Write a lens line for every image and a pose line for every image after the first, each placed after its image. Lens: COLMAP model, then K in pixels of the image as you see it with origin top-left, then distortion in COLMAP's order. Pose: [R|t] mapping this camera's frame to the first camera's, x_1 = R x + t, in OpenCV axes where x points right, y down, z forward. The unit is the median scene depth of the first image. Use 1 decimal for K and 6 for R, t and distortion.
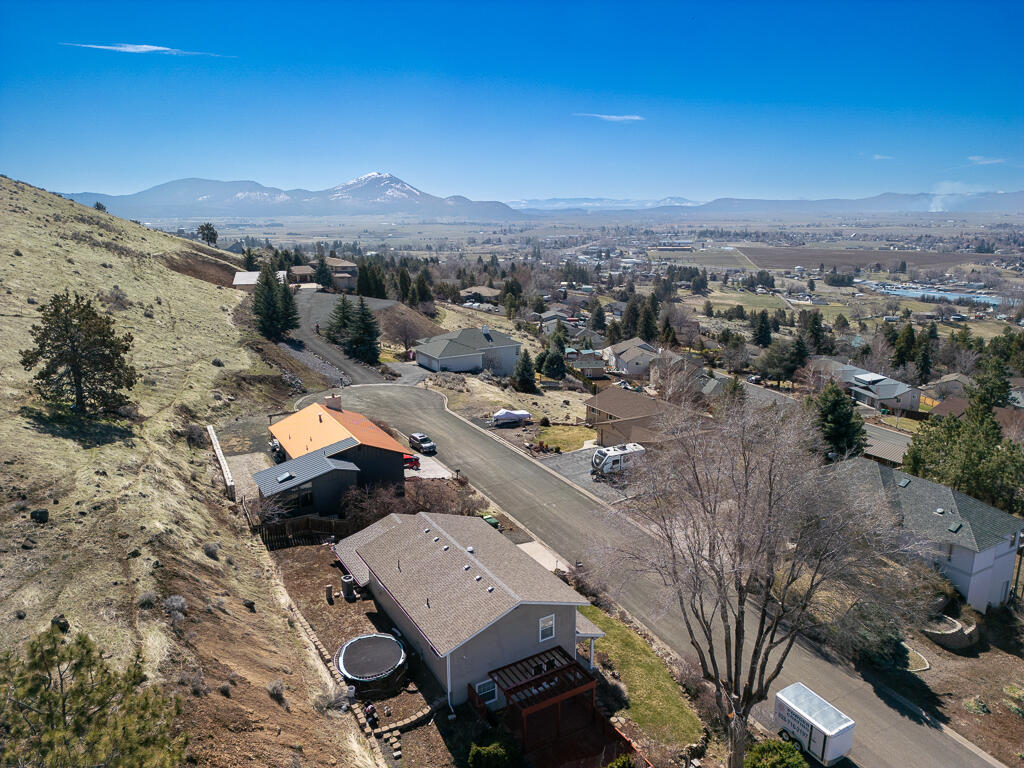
lens RADIAL K [[714.4, 0, 512.0], [0, 714.4, 384.0], [0, 0, 1]] dist [0.081097, -0.078465]
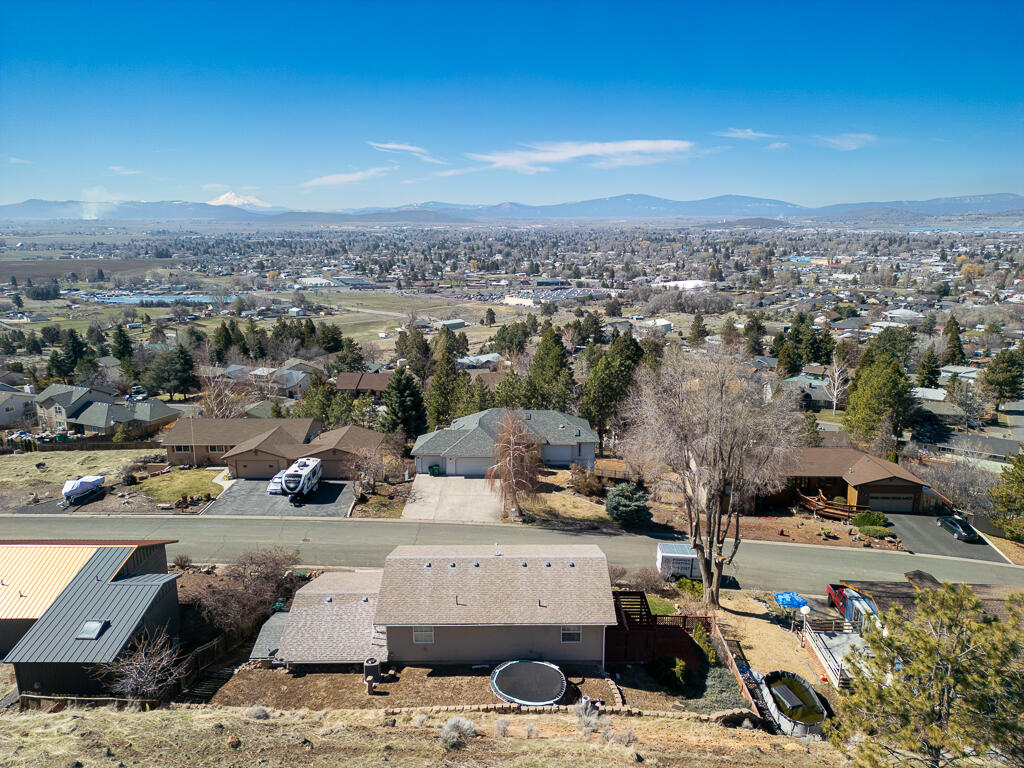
lens RADIAL K [[714.4, 0, 512.0], [0, 714.4, 384.0], [0, 0, 1]] dist [0.081097, -0.078465]
pose [[0.506421, -0.196461, 0.839608, -0.041306], [0.204923, 0.973224, 0.104123, -0.004991], [-0.837582, 0.119325, 0.533120, 0.020182]]
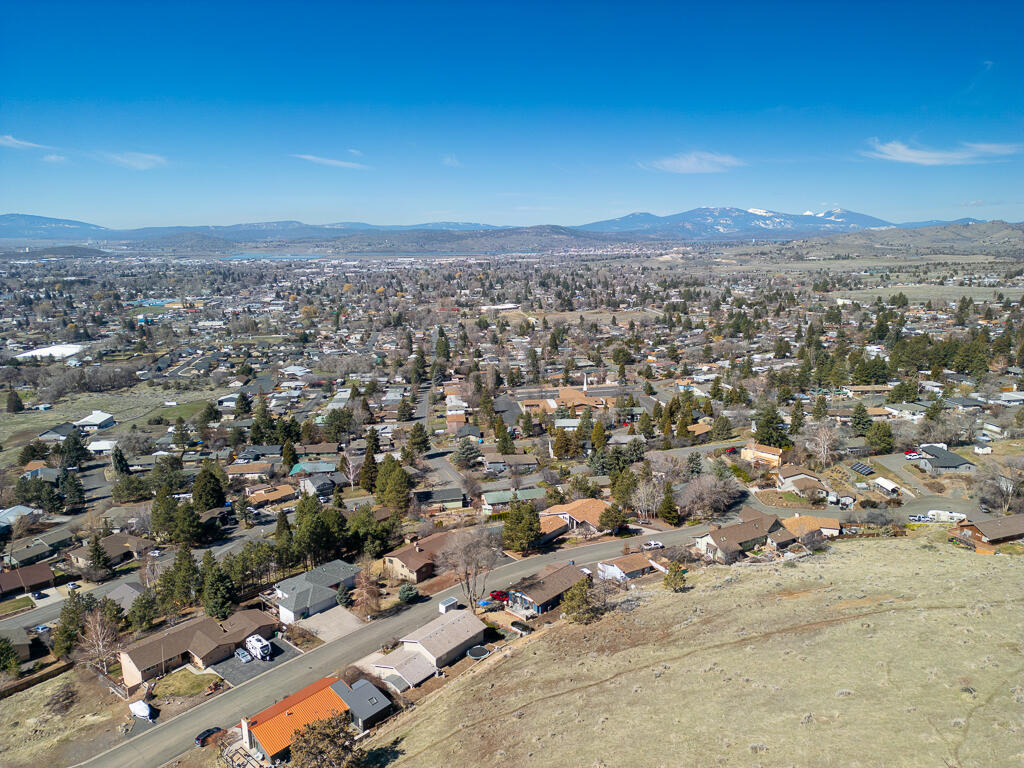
lens RADIAL K [[714.4, 0, 512.0], [0, 714.4, 384.0], [0, 0, 1]] dist [0.081097, -0.078465]
pose [[-0.335746, -0.191616, 0.922257, -0.153579], [0.231837, 0.932162, 0.278074, -0.086172], [-0.912977, 0.307176, -0.268546, 0.067764]]
